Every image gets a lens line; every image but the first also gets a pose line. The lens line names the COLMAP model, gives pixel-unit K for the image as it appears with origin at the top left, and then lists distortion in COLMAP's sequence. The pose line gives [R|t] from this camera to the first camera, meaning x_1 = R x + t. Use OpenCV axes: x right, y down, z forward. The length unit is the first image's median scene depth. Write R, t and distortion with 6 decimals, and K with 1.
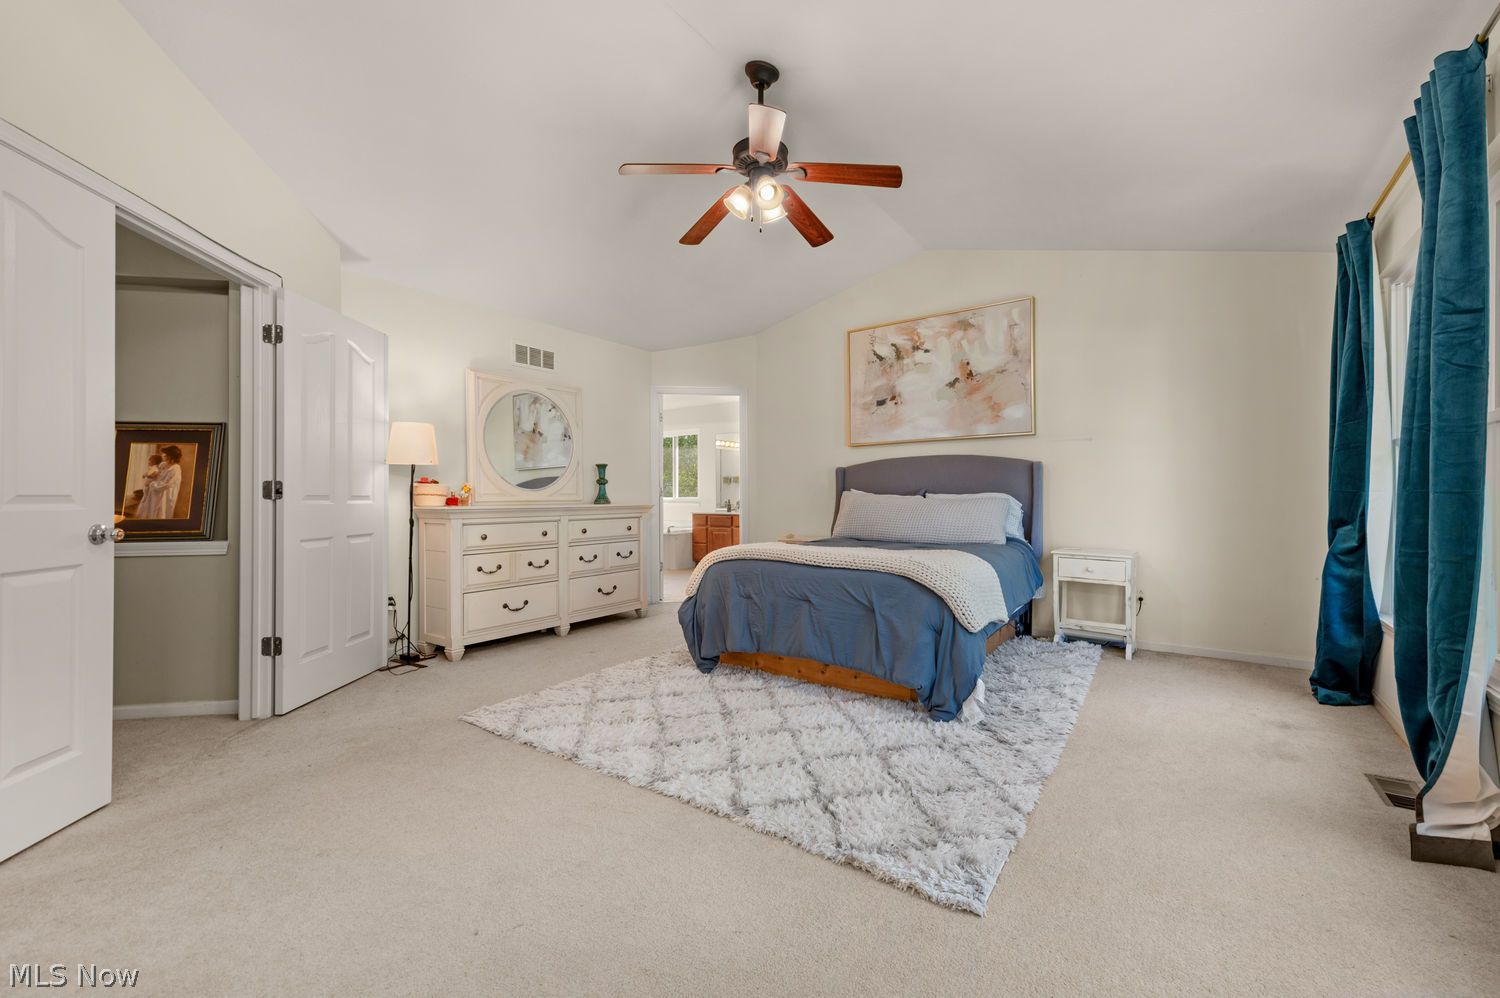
lens RADIAL K [[571.0, 0, 769.8], [0, 571.0, 498.9], [0, 0, 1]] dist [0.016561, -0.000270]
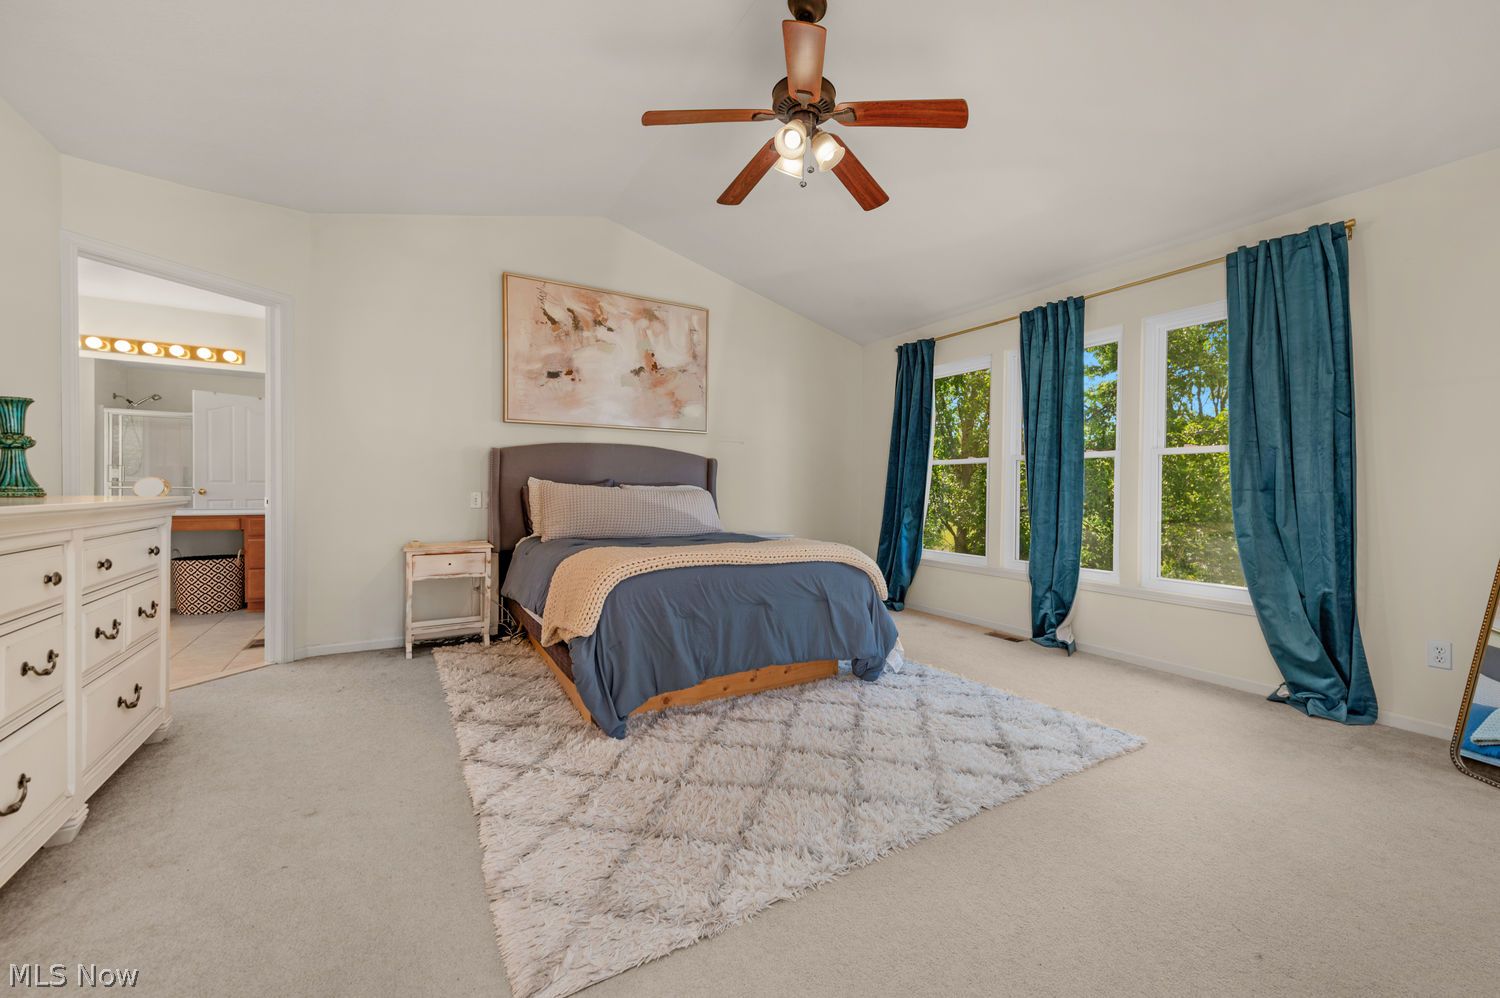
lens RADIAL K [[595.7, 0, 758.4], [0, 595.7, 496.8], [0, 0, 1]] dist [0.000947, 0.000059]
pose [[0.403855, -0.002356, 0.914820, -0.517277], [-0.005802, 0.999970, 0.005136, 0.003311], [-0.914805, -0.007382, 0.403829, 0.406424]]
